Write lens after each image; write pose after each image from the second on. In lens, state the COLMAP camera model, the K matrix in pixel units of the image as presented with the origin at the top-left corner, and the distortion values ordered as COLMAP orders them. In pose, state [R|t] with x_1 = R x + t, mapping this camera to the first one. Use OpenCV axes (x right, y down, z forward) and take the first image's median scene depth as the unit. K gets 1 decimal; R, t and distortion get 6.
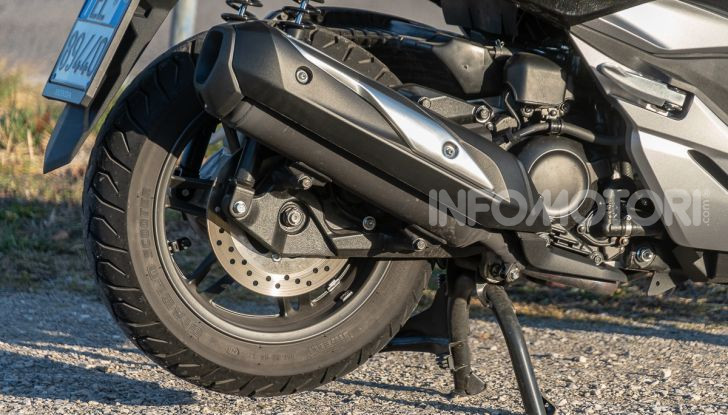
lens RADIAL K [[5317.7, 0, 364.5], [0, 5317.7, 208.0], [0, 0, 1]] dist [0.101721, 0.000000]
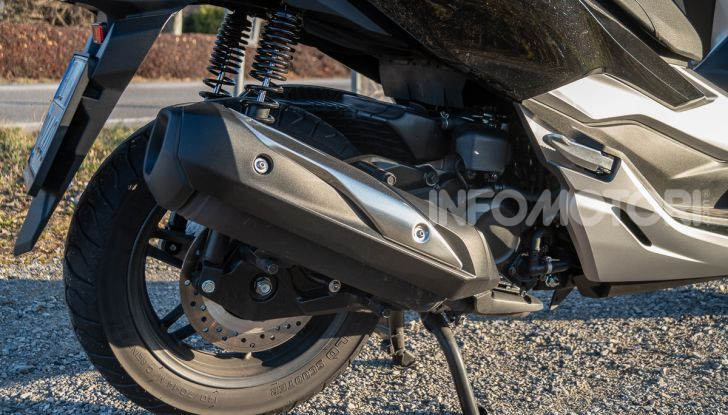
lens RADIAL K [[764.5, 0, 366.2], [0, 764.5, 204.3], [0, 0, 1]] dist [-0.051604, 0.000000]
pose [[0.996340, -0.026894, 0.081135, -0.004866], [0.016946, 0.992520, 0.120904, -0.032175], [-0.083779, -0.119087, 0.989343, 0.844709]]
